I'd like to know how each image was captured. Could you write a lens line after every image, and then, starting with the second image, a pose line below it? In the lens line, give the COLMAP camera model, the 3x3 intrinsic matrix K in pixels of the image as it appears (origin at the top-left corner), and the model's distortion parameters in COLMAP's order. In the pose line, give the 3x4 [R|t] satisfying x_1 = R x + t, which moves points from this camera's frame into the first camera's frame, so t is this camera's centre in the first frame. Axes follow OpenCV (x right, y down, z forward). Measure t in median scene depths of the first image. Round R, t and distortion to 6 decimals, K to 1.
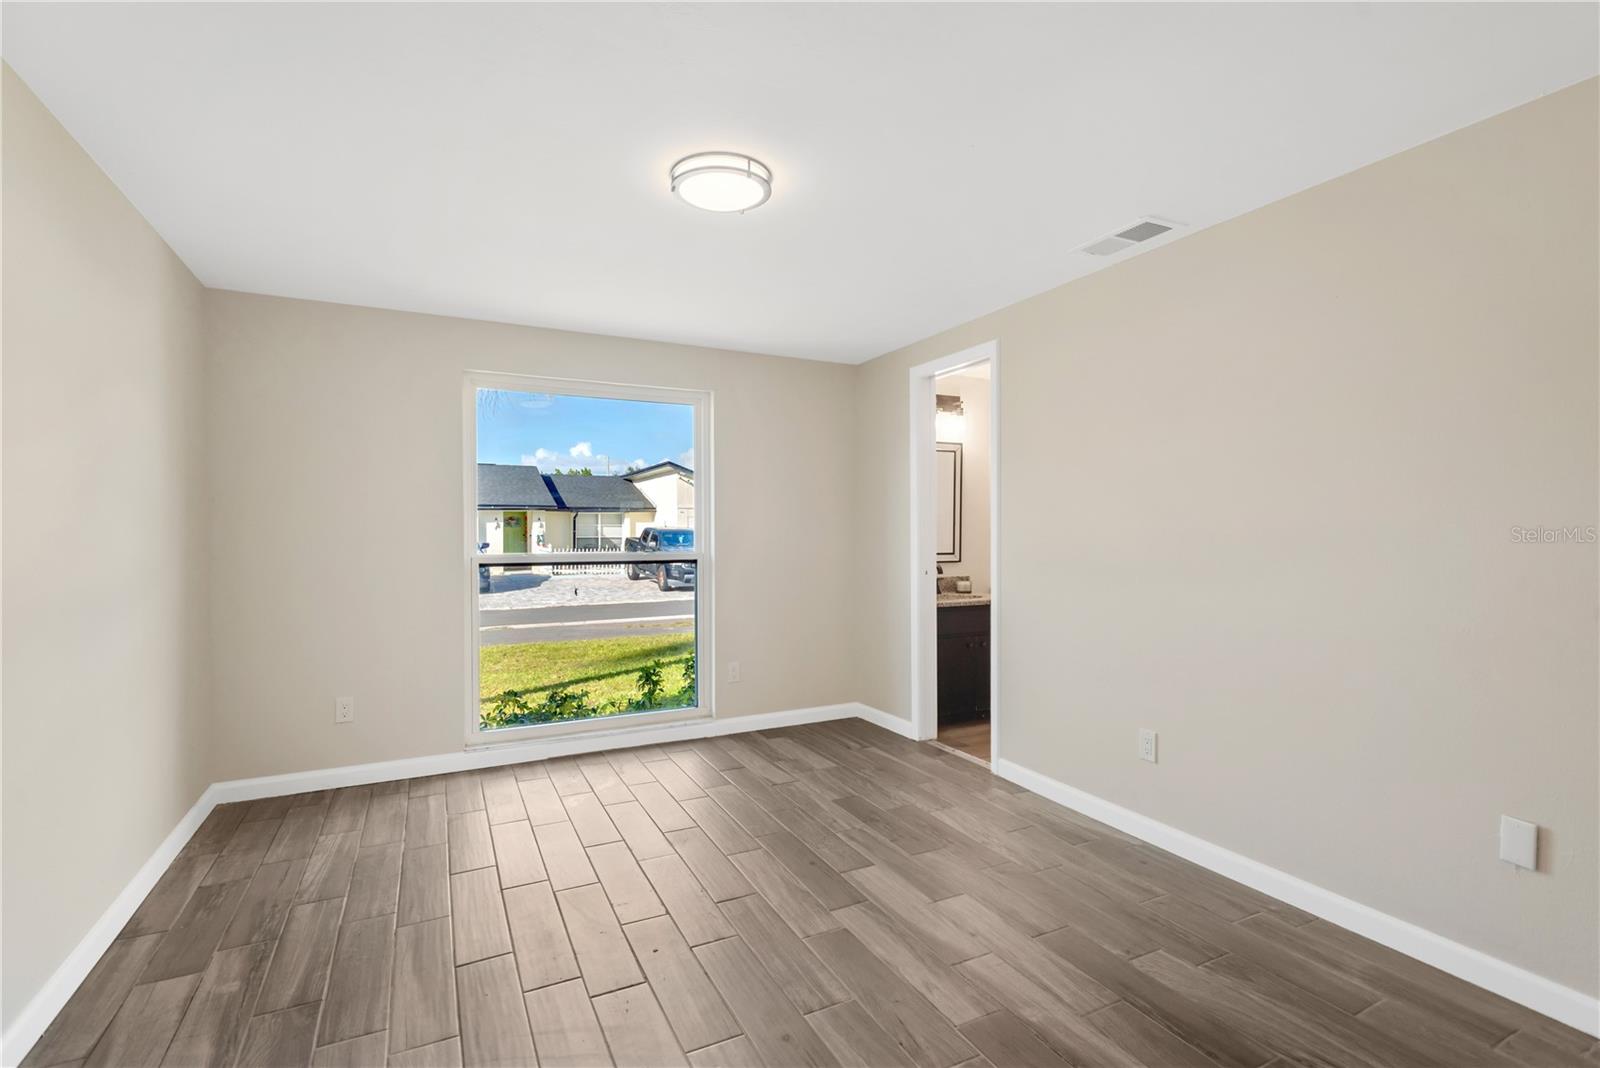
lens RADIAL K [[749.6, 0, 801.4], [0, 749.6, 533.5], [0, 0, 1]] dist [0.011684, -0.004108]
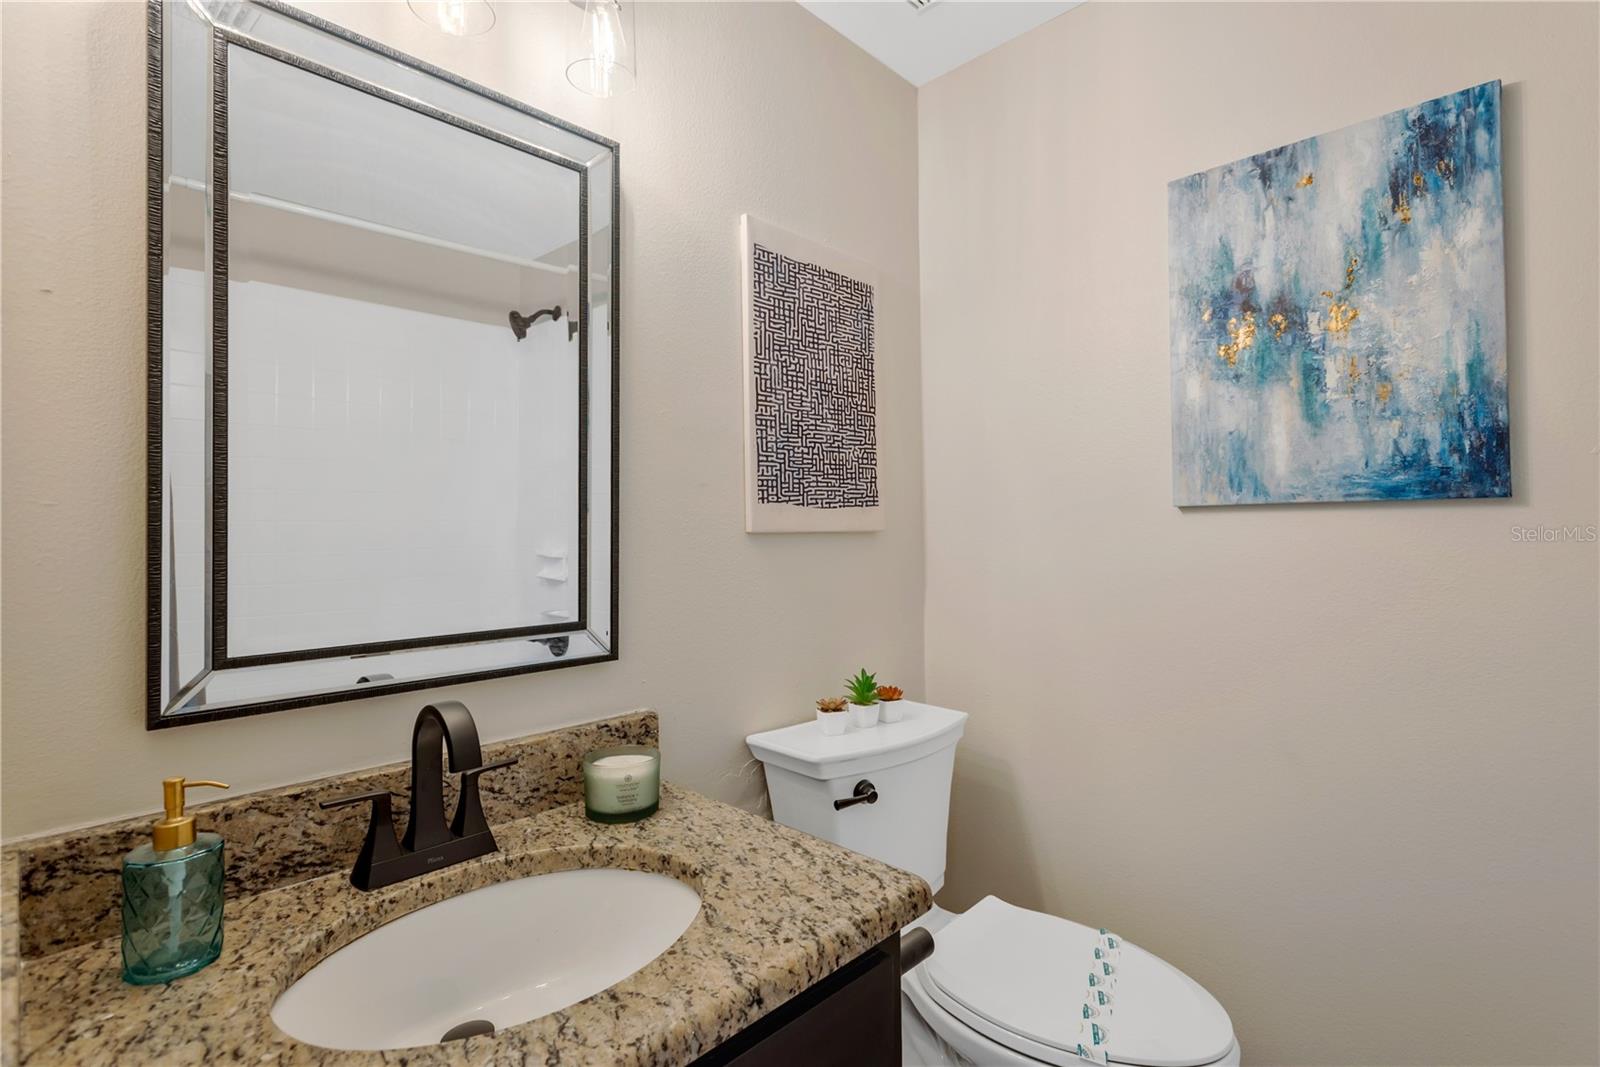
lens RADIAL K [[749.6, 0, 795.9], [0, 749.6, 525.0], [0, 0, 1]] dist [0.011684, -0.004108]
pose [[0.945893, -0.001687, 0.324474, 0.190651], [0.007548, 0.999830, -0.016805, 0.001725], [-0.324391, 0.018345, 0.945745, 0.770124]]
